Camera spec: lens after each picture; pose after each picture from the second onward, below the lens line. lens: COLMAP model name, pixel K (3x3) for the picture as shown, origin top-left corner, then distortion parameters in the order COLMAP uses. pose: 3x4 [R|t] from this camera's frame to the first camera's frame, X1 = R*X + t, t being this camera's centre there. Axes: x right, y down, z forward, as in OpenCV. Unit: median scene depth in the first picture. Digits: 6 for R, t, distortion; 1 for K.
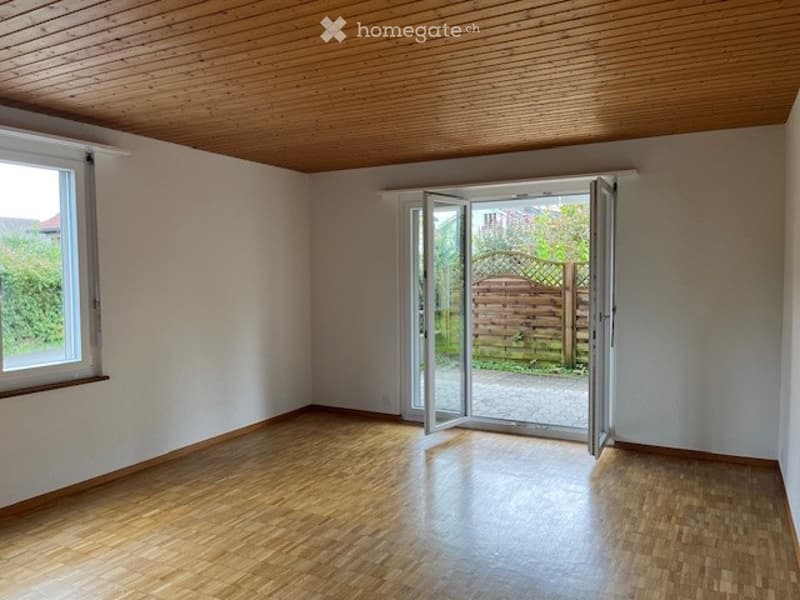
lens RADIAL K [[606.4, 0, 402.0], [0, 606.4, 299.1], [0, 0, 1]] dist [0.066351, -0.083540]
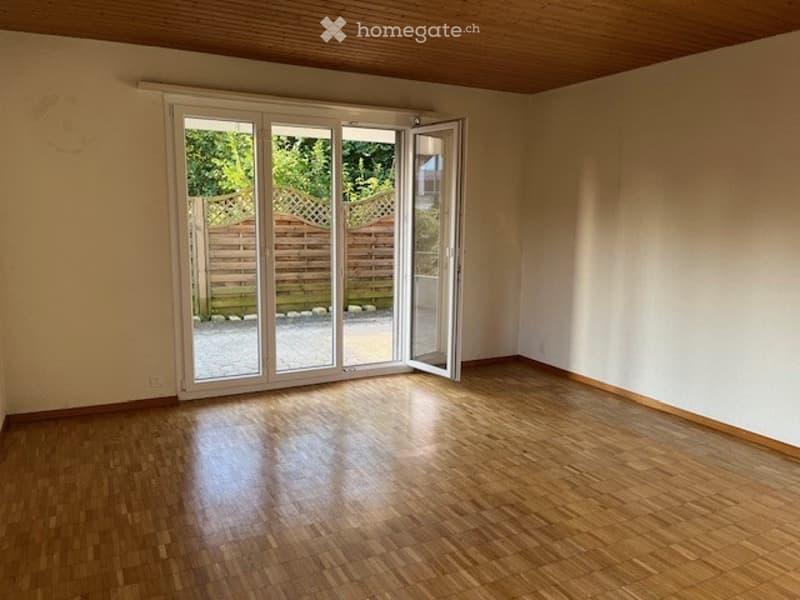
lens RADIAL K [[606.4, 0, 400.5], [0, 606.4, 297.1], [0, 0, 1]] dist [0.066351, -0.083540]
pose [[0.570500, -0.099095, 0.815297, -0.604583], [0.023199, 0.994243, 0.104612, -0.005795], [-0.820970, -0.040767, 0.569514, 0.462679]]
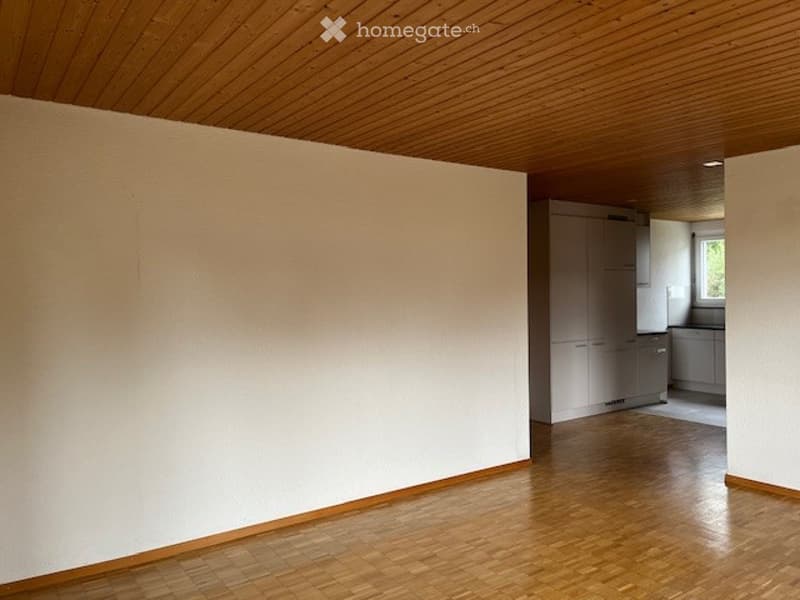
lens RADIAL K [[606.4, 0, 396.5], [0, 606.4, 300.5], [0, 0, 1]] dist [0.066351, -0.083540]
pose [[-0.890371, 0.009000, 0.455147, -0.132718], [0.038556, 0.997703, 0.055696, -0.067511], [-0.453600, 0.067138, -0.888673, 1.296137]]
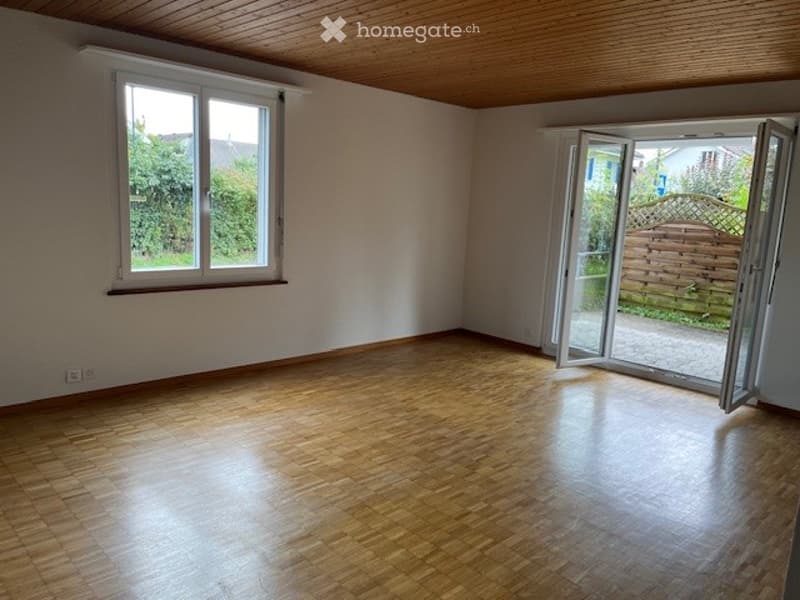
lens RADIAL K [[606.4, 0, 399.9], [0, 606.4, 300.2], [0, 0, 1]] dist [0.066351, -0.083540]
pose [[0.948705, 0.105588, -0.298010, 0.095962], [-0.073025, 0.990278, 0.118391, 0.003156], [0.307613, -0.090556, 0.947193, -0.079108]]
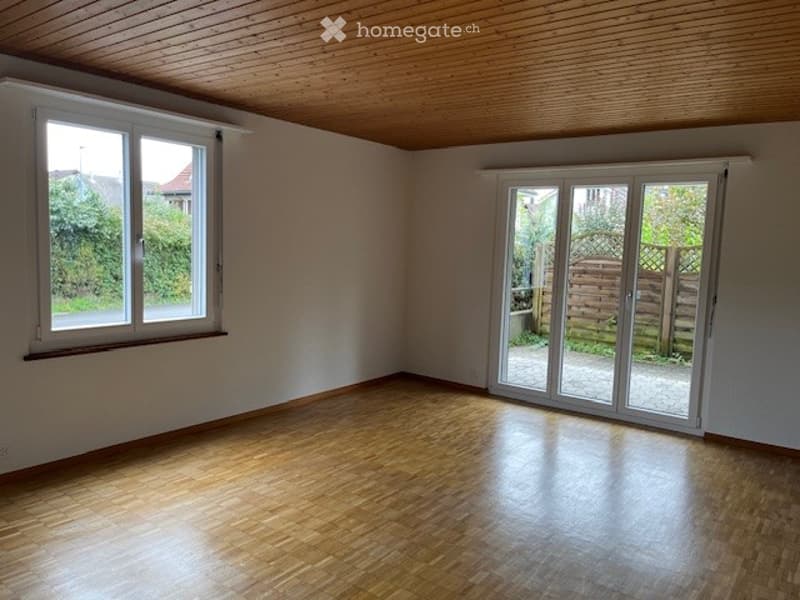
lens RADIAL K [[606.4, 0, 401.9], [0, 606.4, 300.9], [0, 0, 1]] dist [0.066351, -0.083540]
pose [[0.987285, 0.058747, -0.147709, -0.001428], [-0.051641, 0.997337, 0.051496, -0.006144], [0.150341, -0.043213, 0.987689, -0.050699]]
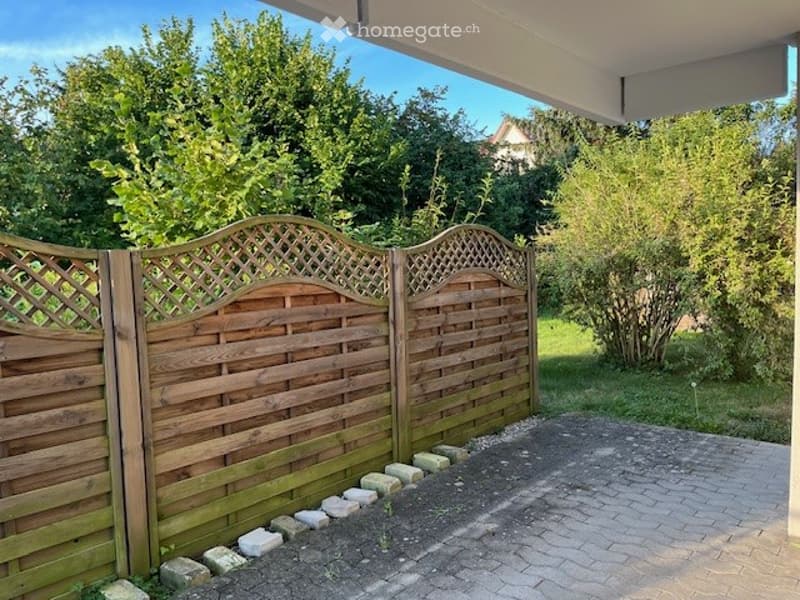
lens RADIAL K [[606.4, 0, 393.8], [0, 606.4, 302.5], [0, 0, 1]] dist [0.066351, -0.083540]
pose [[0.226488, -0.065939, 0.971779, -0.019831], [0.083920, 0.995317, 0.047978, -0.072255], [-0.970392, 0.070685, 0.230961, 1.547469]]
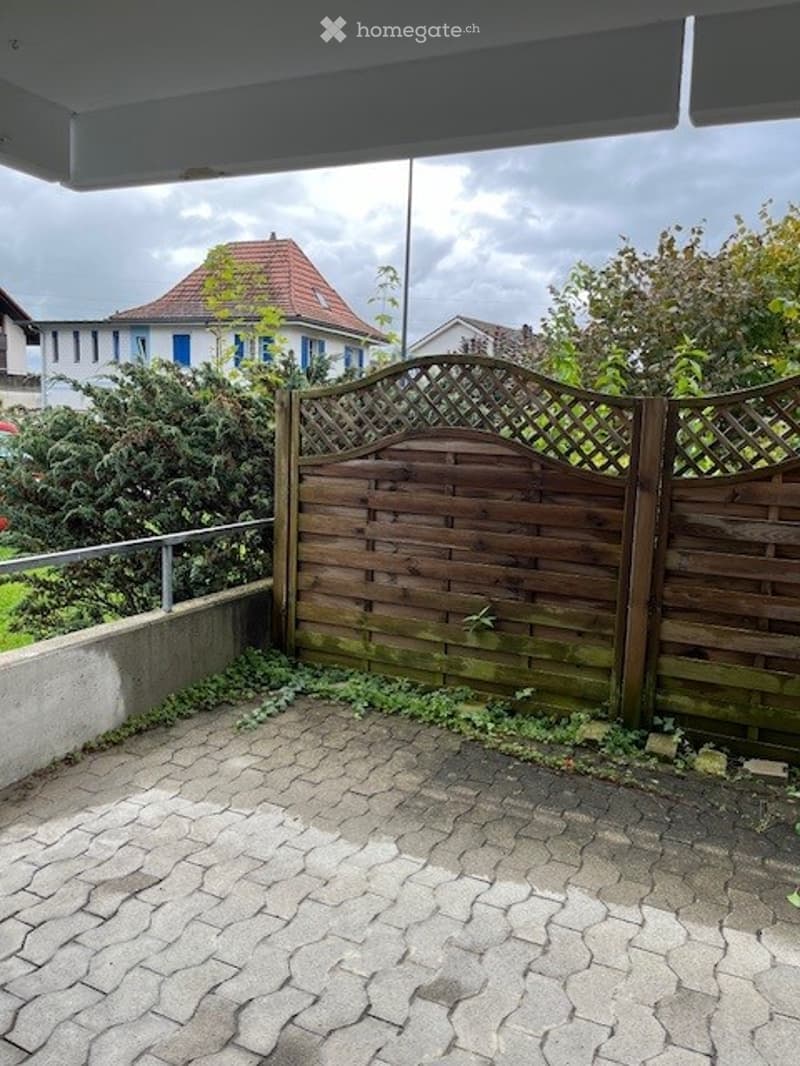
lens RADIAL K [[808.0, 0, 400.2], [0, 808.0, 541.6], [0, 0, 1]] dist [0.066351, -0.083540]
pose [[0.998031, 0.034421, 0.052428, 0.245566], [-0.039836, 0.993568, 0.106003, -0.052576], [-0.048442, -0.107883, 0.992983, 1.152732]]
